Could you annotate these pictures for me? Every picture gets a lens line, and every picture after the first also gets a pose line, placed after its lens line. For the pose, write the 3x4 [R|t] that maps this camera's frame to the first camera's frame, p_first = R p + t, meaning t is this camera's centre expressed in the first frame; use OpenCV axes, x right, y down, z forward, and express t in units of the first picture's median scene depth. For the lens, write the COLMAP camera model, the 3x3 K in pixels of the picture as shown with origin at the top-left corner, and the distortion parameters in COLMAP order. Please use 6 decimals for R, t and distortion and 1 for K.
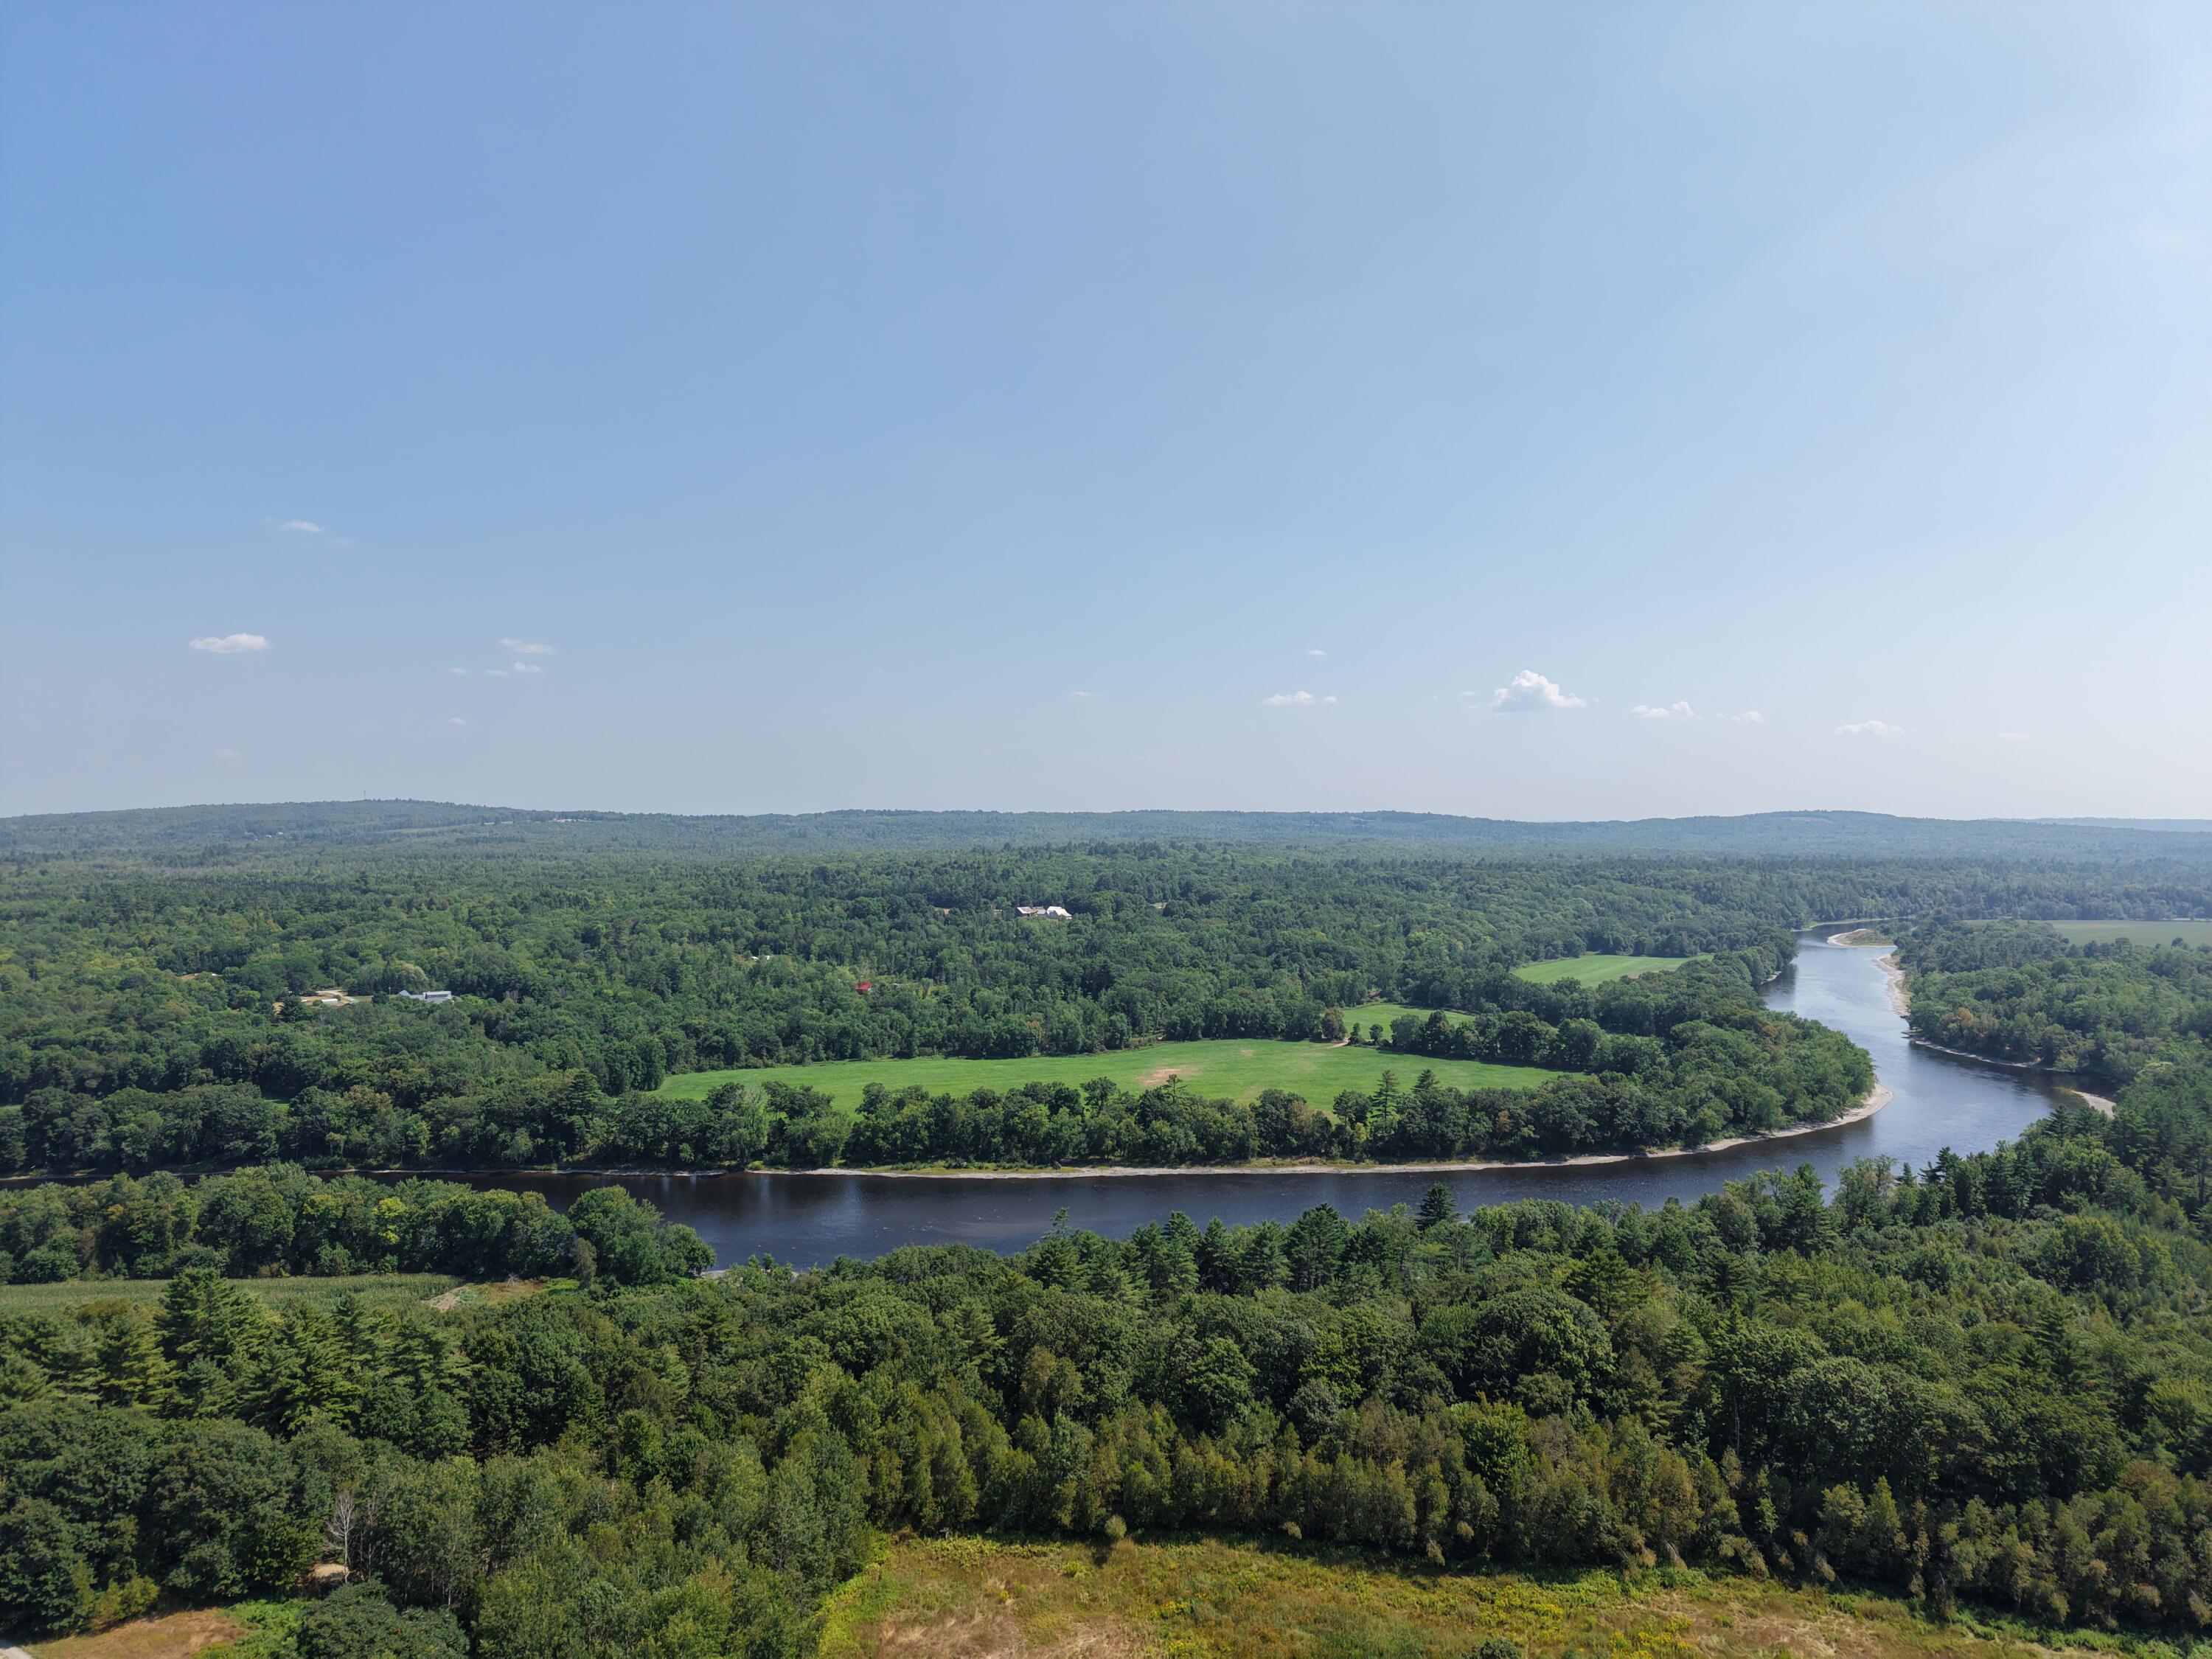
lens RADIAL K [[1479.3, 0, 1106.0], [0, 1479.3, 829.5], [0, 0, 1]] dist [0.018807, -0.013375]
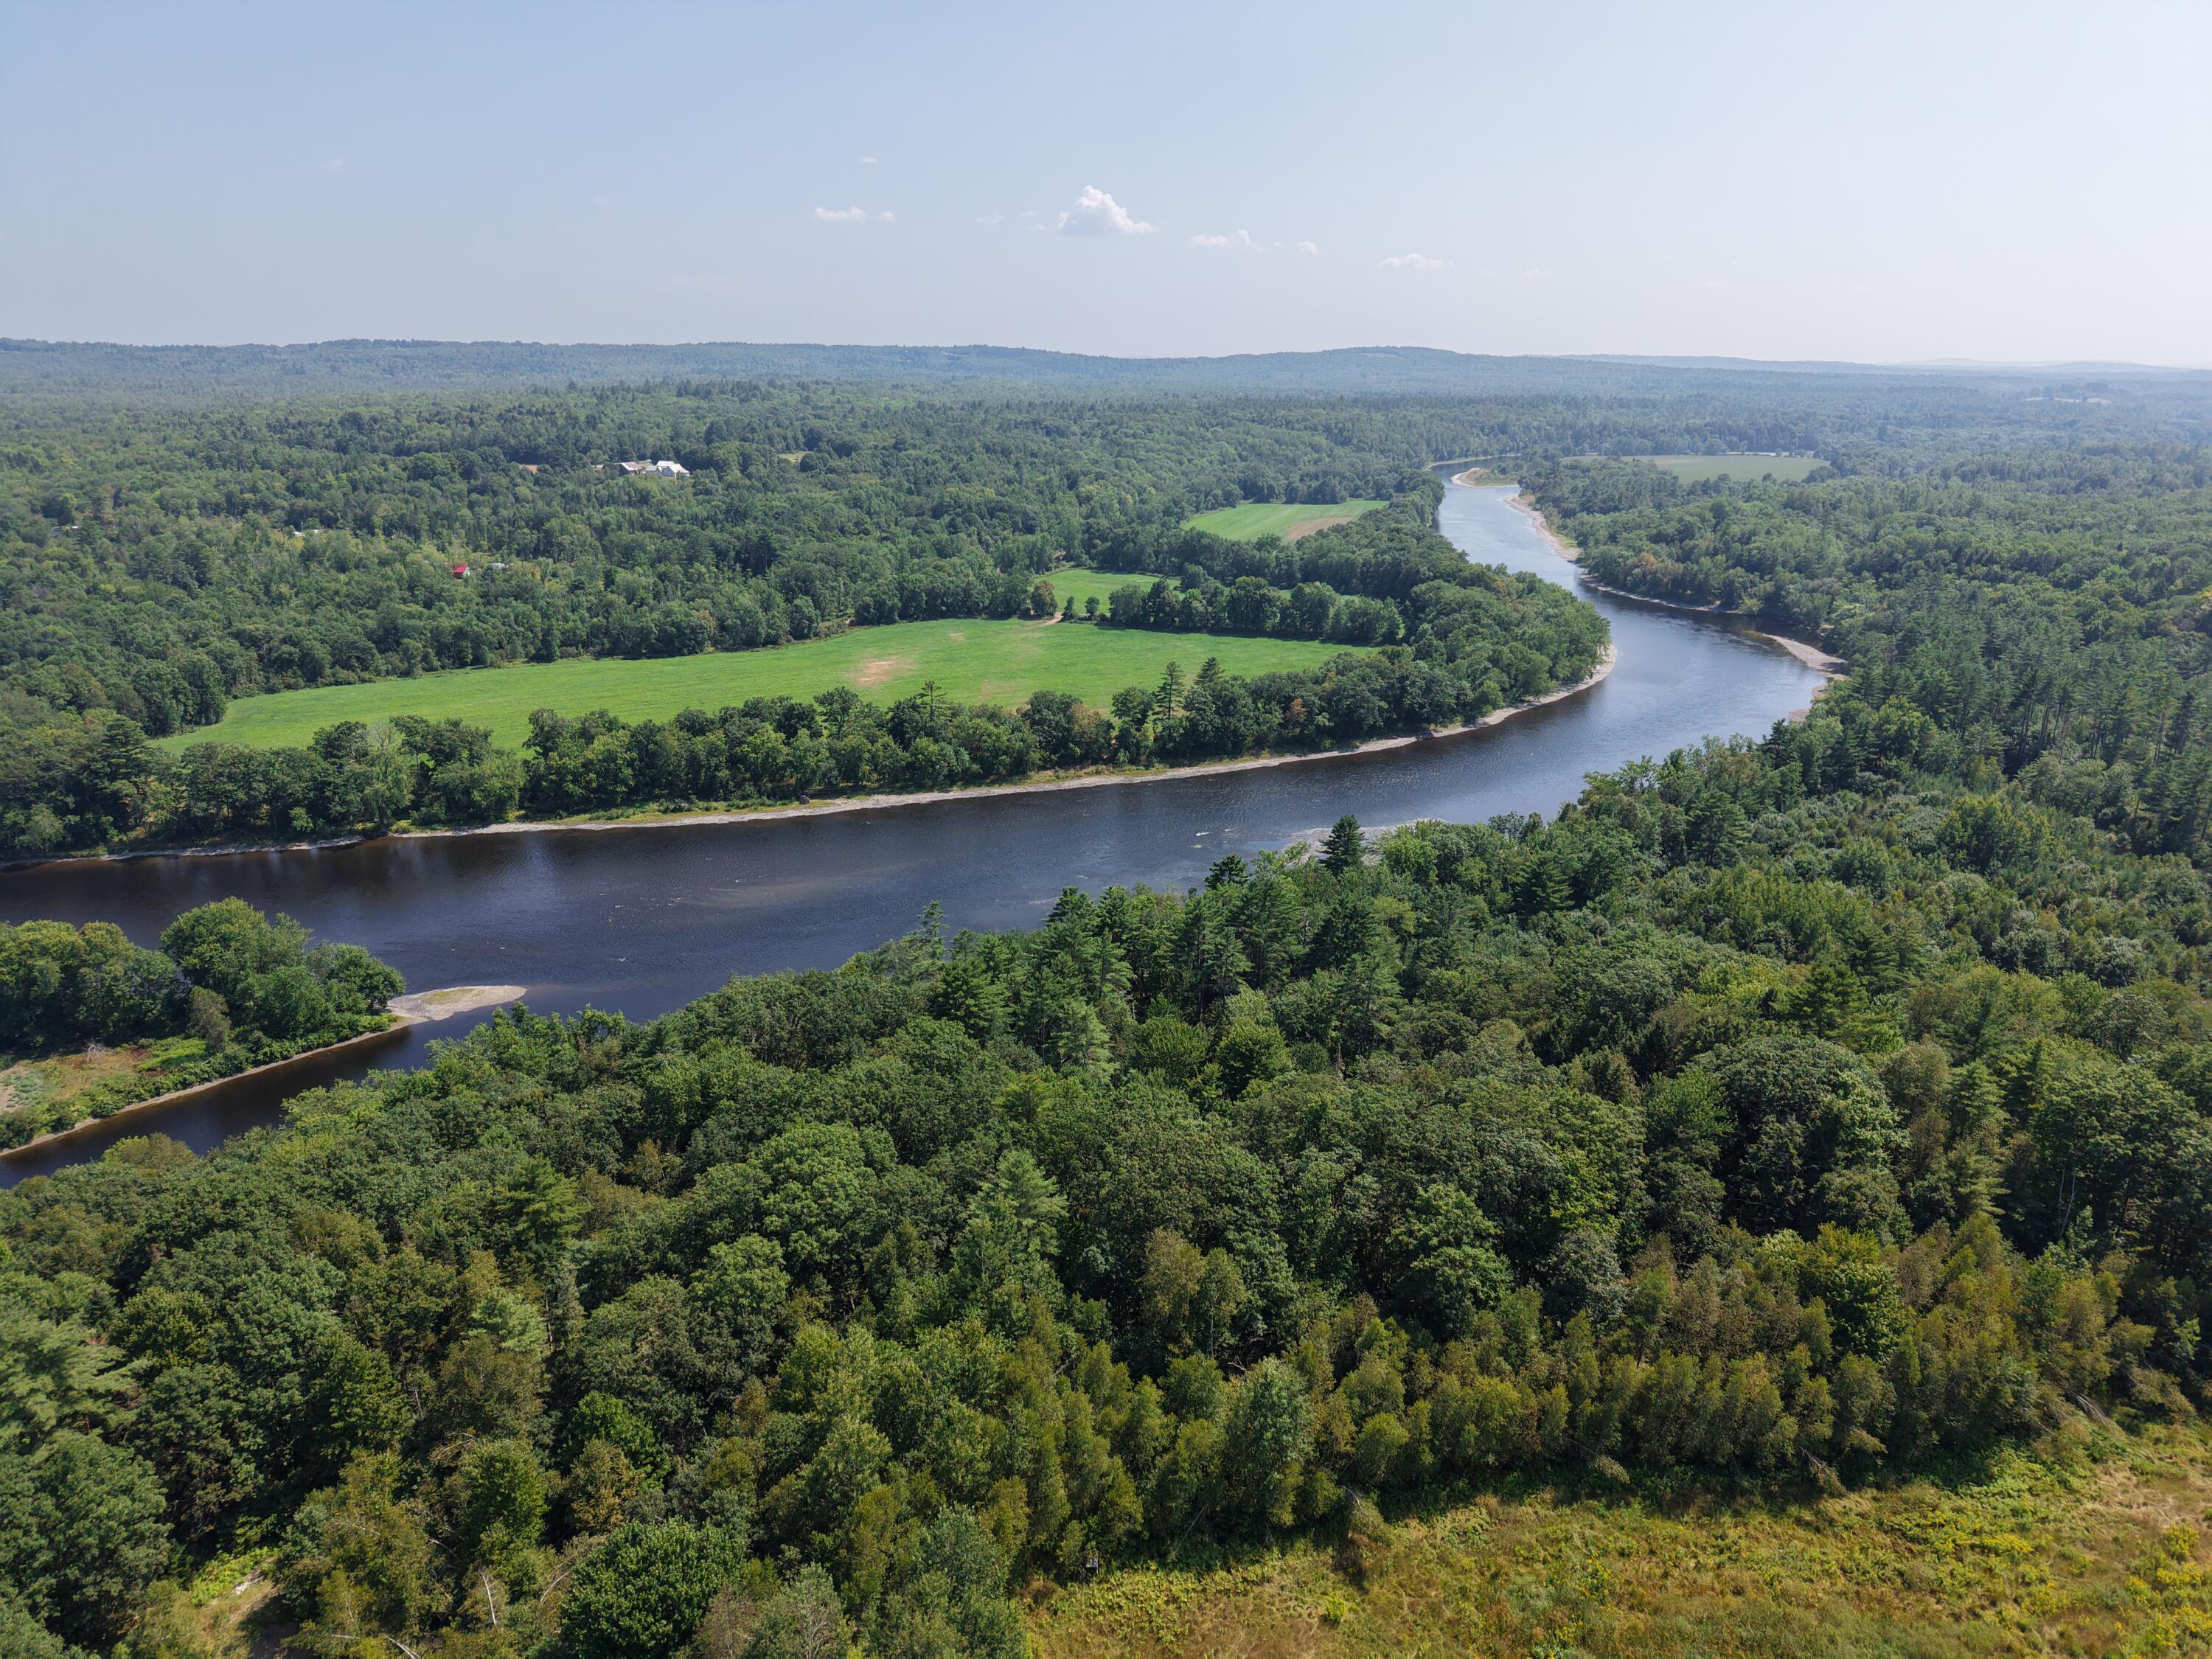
lens RADIAL K [[1479.3, 0, 1106.0], [0, 1479.3, 829.5], [0, 0, 1]] dist [0.018807, -0.013375]
pose [[0.960546, -0.082318, 0.265659, -0.085776], [-0.000777, 0.954396, 0.298543, -0.001670], [-0.278120, -0.286970, 0.916677, 0.183420]]
